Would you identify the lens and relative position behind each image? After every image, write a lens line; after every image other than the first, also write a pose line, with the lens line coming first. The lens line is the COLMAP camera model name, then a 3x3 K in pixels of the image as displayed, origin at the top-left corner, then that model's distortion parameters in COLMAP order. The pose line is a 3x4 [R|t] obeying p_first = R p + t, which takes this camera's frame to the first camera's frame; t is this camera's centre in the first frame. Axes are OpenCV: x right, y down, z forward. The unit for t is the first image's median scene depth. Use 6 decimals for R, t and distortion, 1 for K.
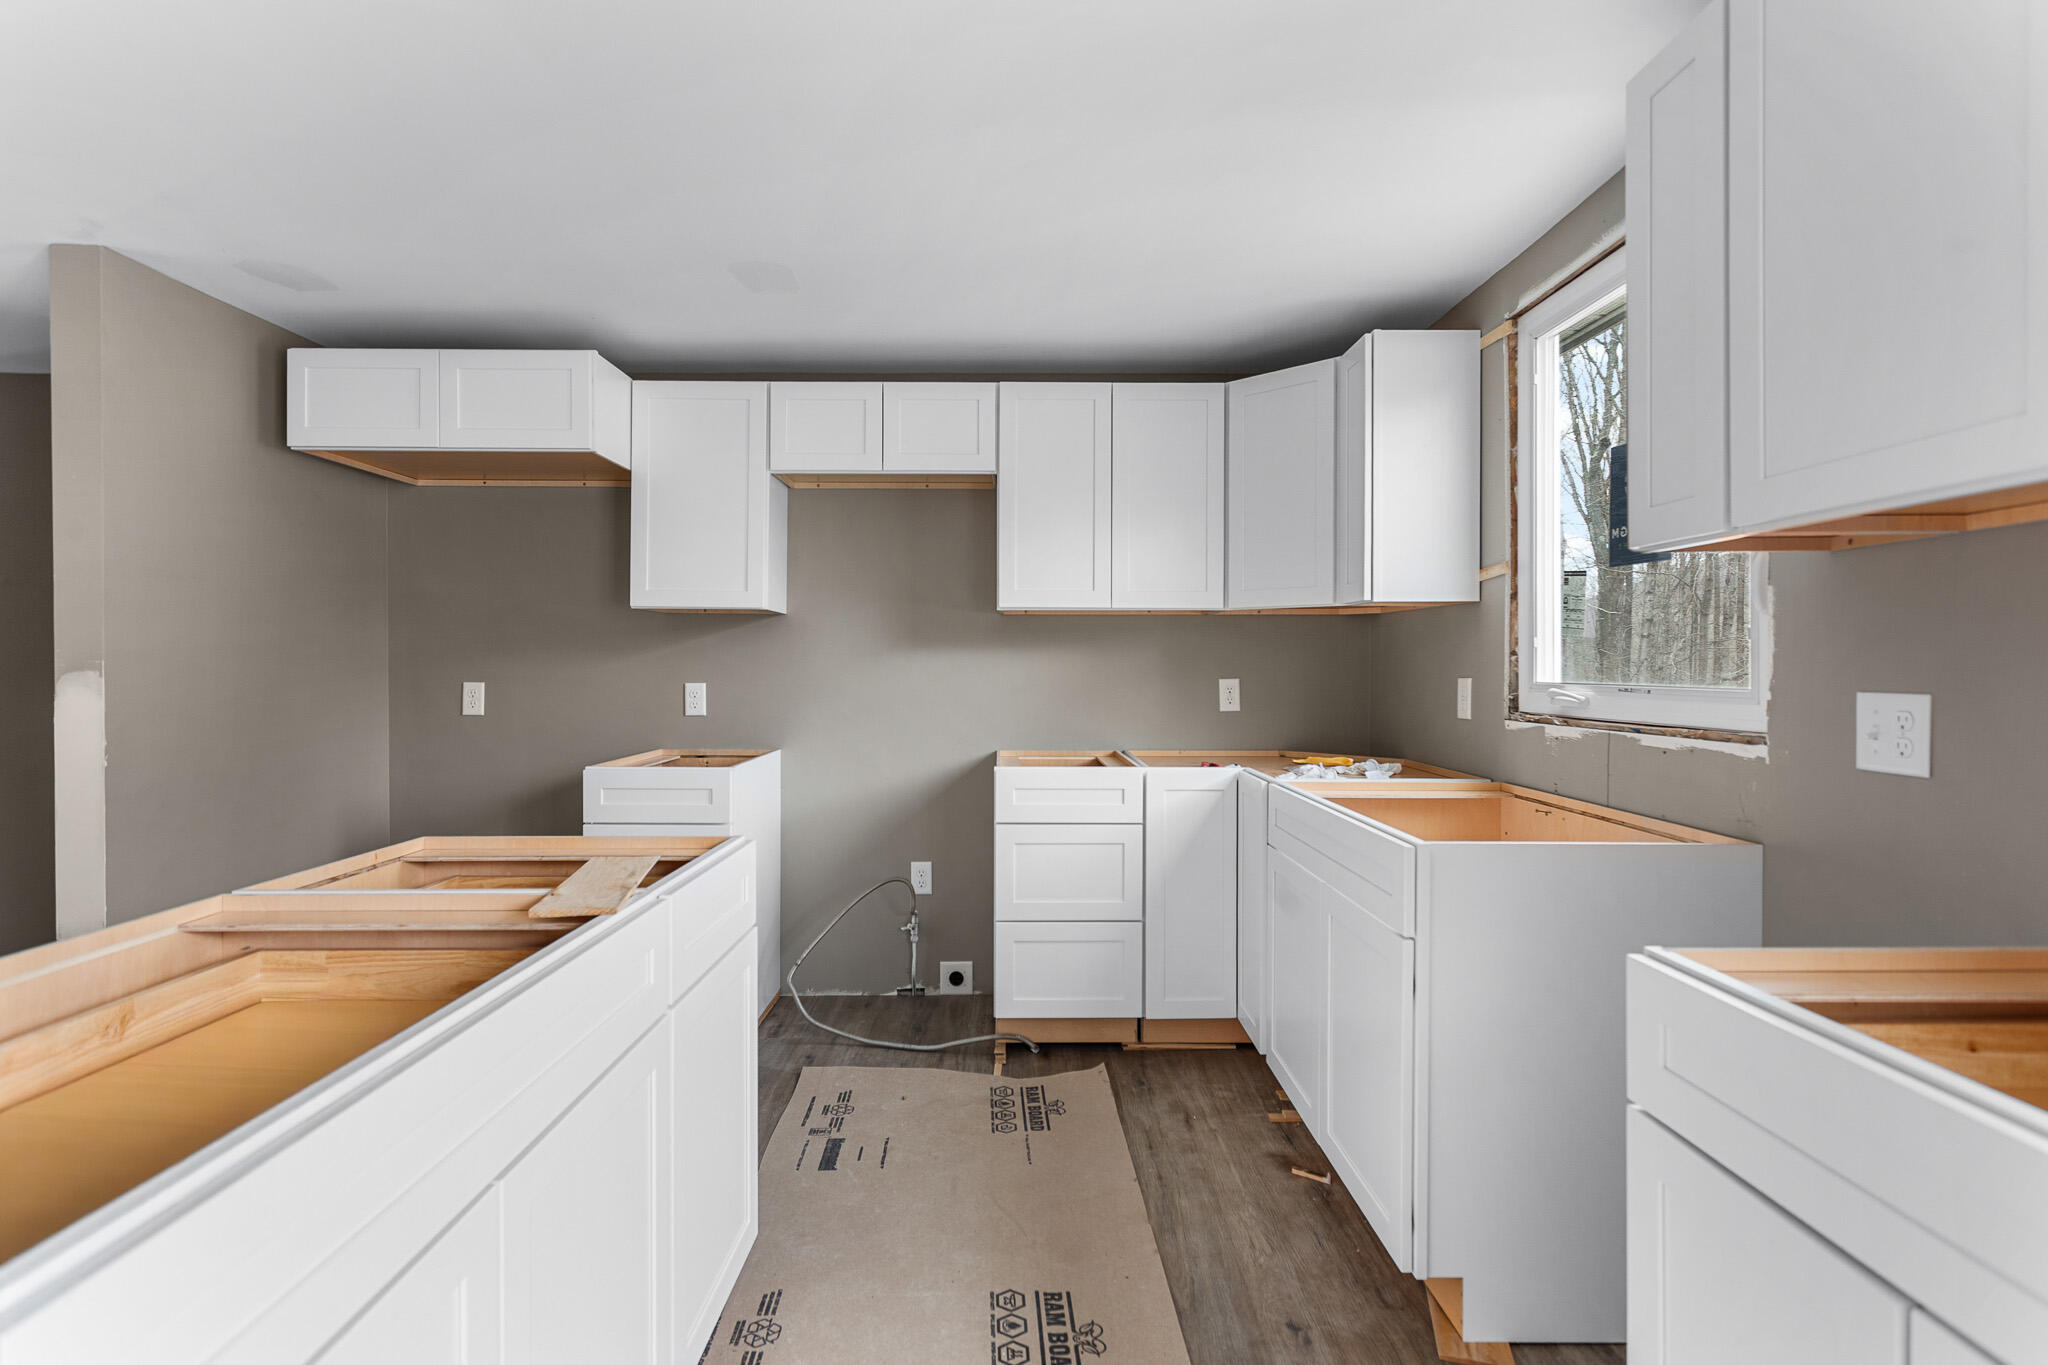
lens RADIAL K [[1011.1, 0, 1024.0], [0, 1011.1, 682.5], [0, 0, 1]] dist [0.005768, 0.001061]
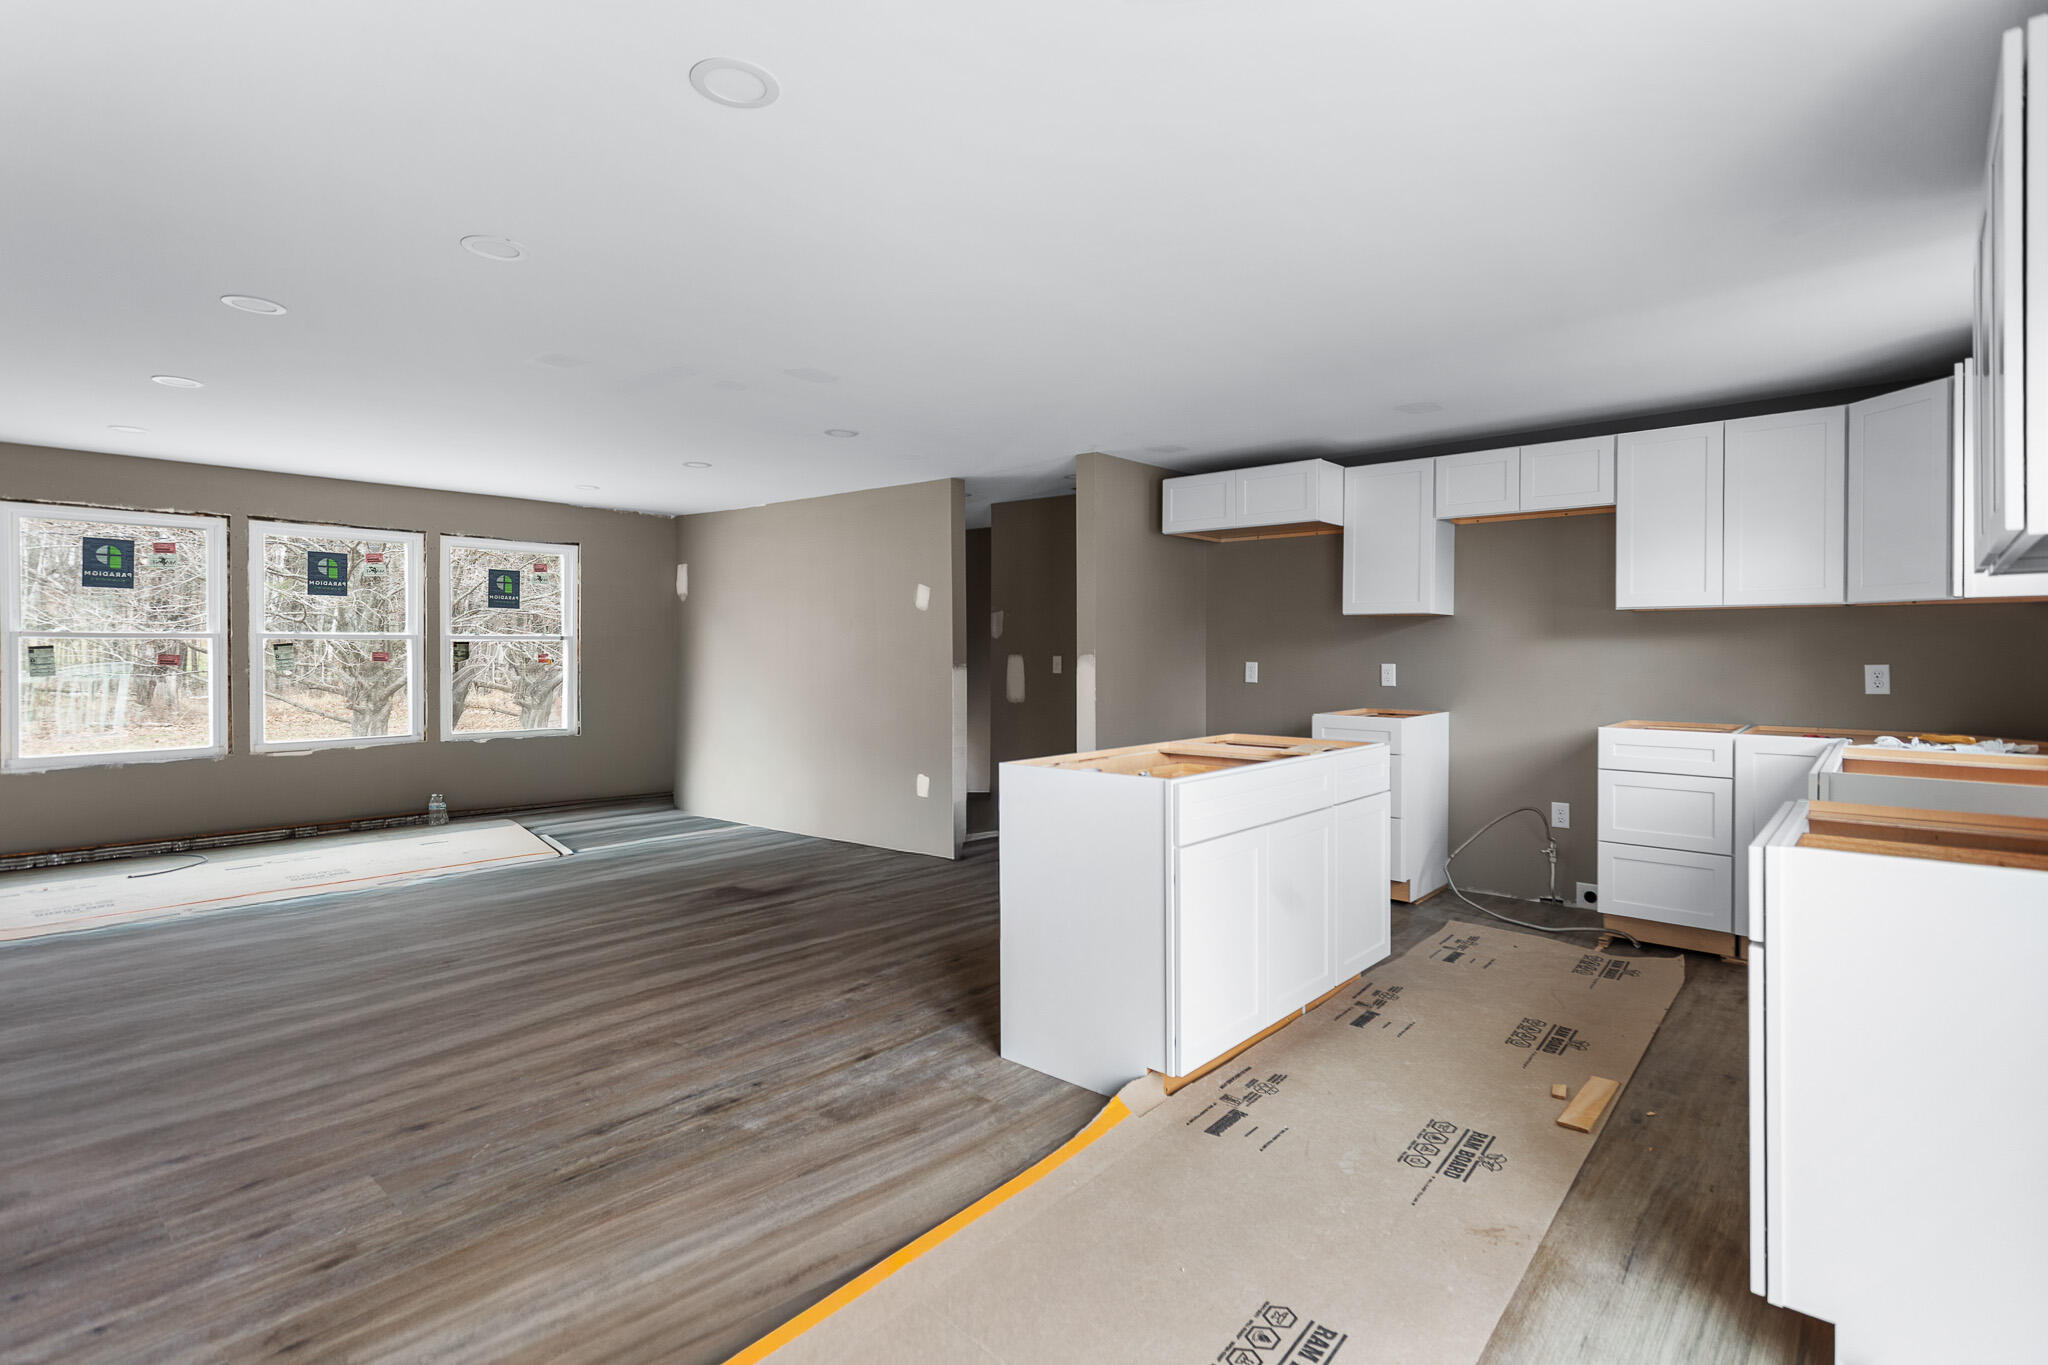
lens RADIAL K [[1003.7, 0, 1028.2], [0, 1003.7, 641.8], [0, 0, 1]] dist [-0.000400, -0.000197]
pose [[0.758143, -0.005892, -0.652062, 0.253049], [-0.010969, 0.999702, -0.021787, 0.006721], [0.651996, 0.023670, 0.757853, -0.489235]]
